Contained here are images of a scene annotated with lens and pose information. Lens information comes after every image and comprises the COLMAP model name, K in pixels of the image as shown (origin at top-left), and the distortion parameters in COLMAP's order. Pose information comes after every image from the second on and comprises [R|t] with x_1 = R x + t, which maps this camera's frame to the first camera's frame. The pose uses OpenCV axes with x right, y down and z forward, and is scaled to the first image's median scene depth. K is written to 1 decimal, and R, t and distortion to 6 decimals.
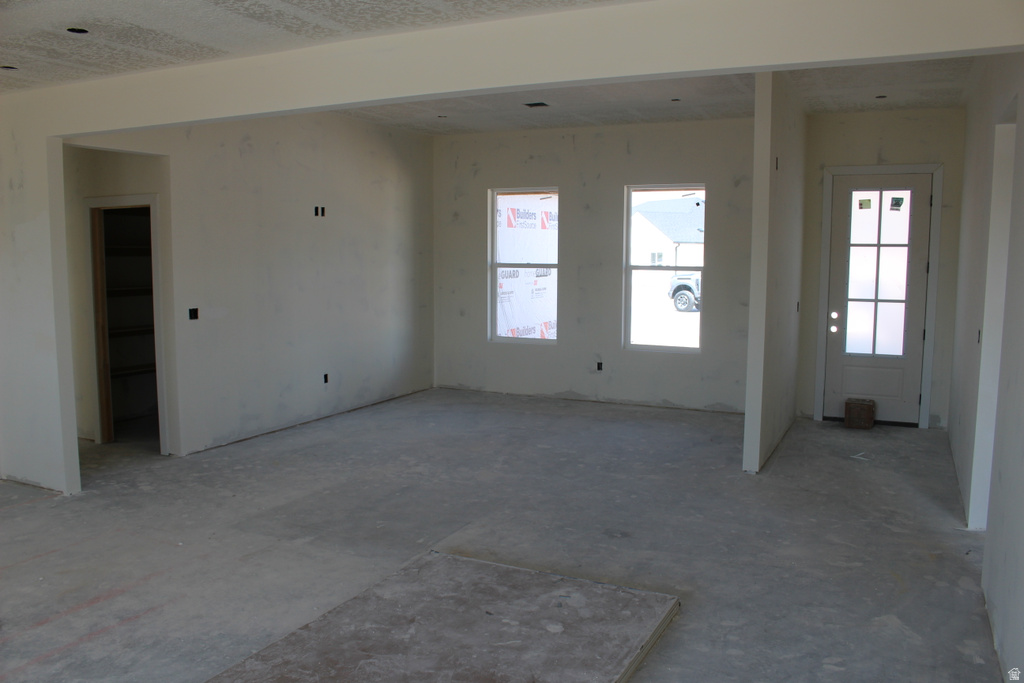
lens RADIAL K [[850.8, 0, 512.0], [0, 850.8, 341.5], [0, 0, 1]] dist [-0.168855, 0.138017]
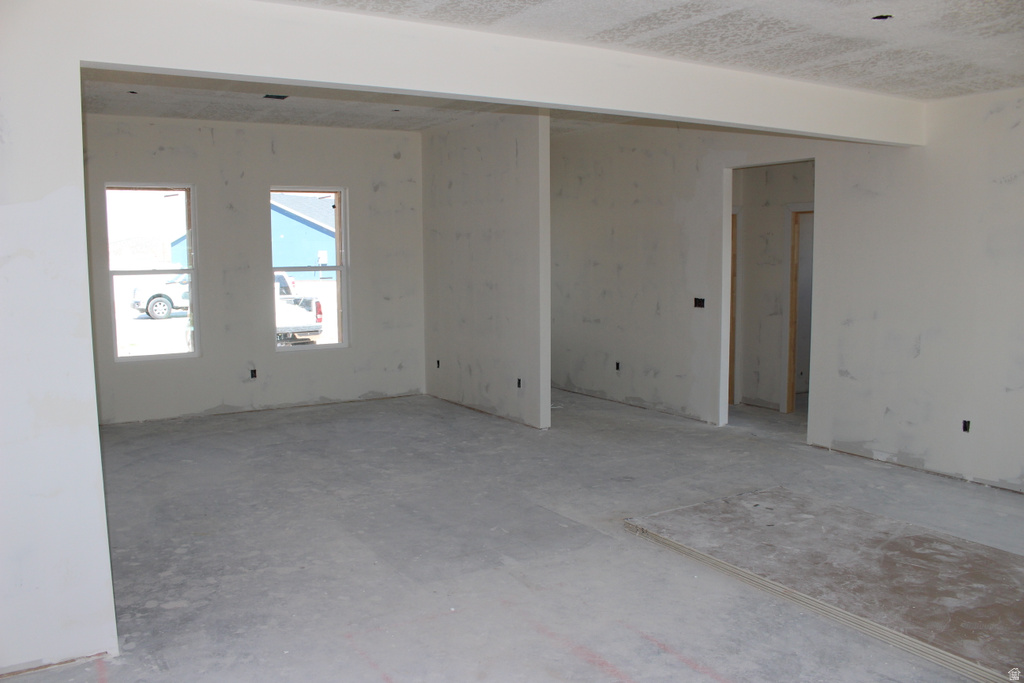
lens RADIAL K [[838.7, 0, 512.0], [0, 838.7, 341.5], [0, 0, 1]] dist [-0.162120, 0.140576]
pose [[0.540436, -0.097771, 0.835685, -0.999275], [0.097061, 0.993839, 0.053505, -0.055328], [-0.835768, 0.052196, 0.546596, 0.475211]]
